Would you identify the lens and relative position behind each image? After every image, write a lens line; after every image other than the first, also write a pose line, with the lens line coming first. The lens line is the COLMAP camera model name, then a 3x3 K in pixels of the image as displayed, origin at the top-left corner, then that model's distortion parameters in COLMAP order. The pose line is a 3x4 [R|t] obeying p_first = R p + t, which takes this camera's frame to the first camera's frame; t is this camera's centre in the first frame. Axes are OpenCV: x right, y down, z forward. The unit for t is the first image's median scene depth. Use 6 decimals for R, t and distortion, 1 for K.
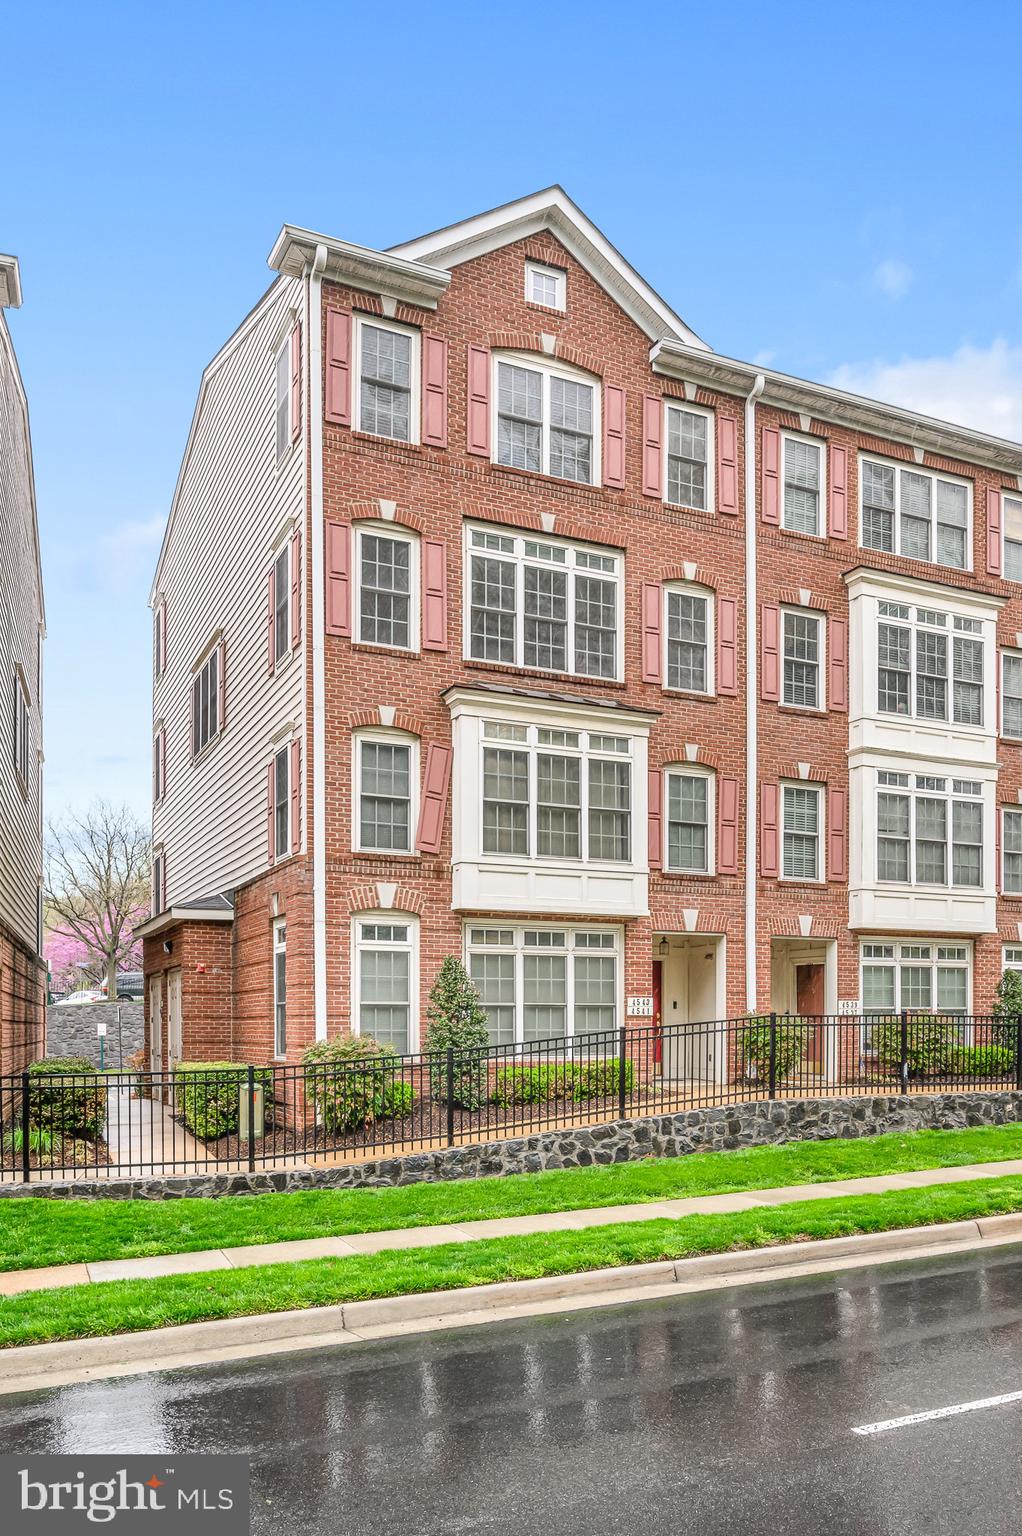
lens RADIAL K [[874.0, 0, 511.0], [0, 874.0, 768.0], [0, 0, 1]] dist [-0.002124, -0.000247]
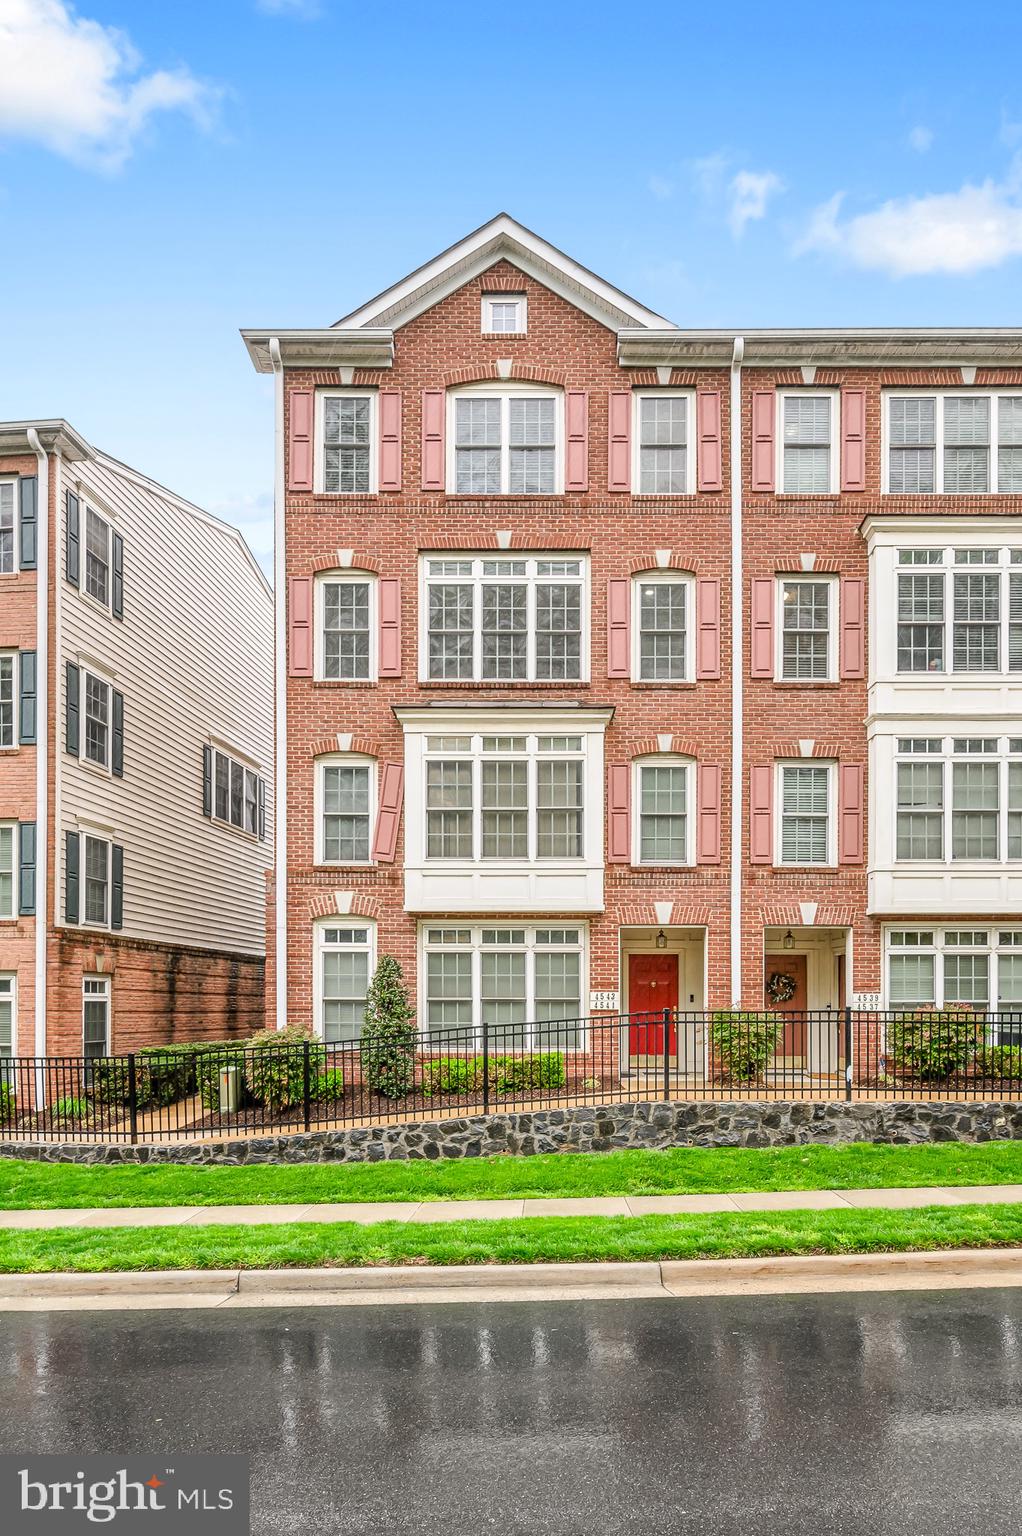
lens RADIAL K [[757.8, 0, 511.0], [0, 757.8, 807.8], [0, 0, 1]] dist [-0.001599, 0.000316]
pose [[0.934804, -0.087916, -0.344110, 0.364479], [0.096182, 0.995339, 0.006992, 0.035745], [0.341892, -0.039633, 0.938903, 0.153882]]
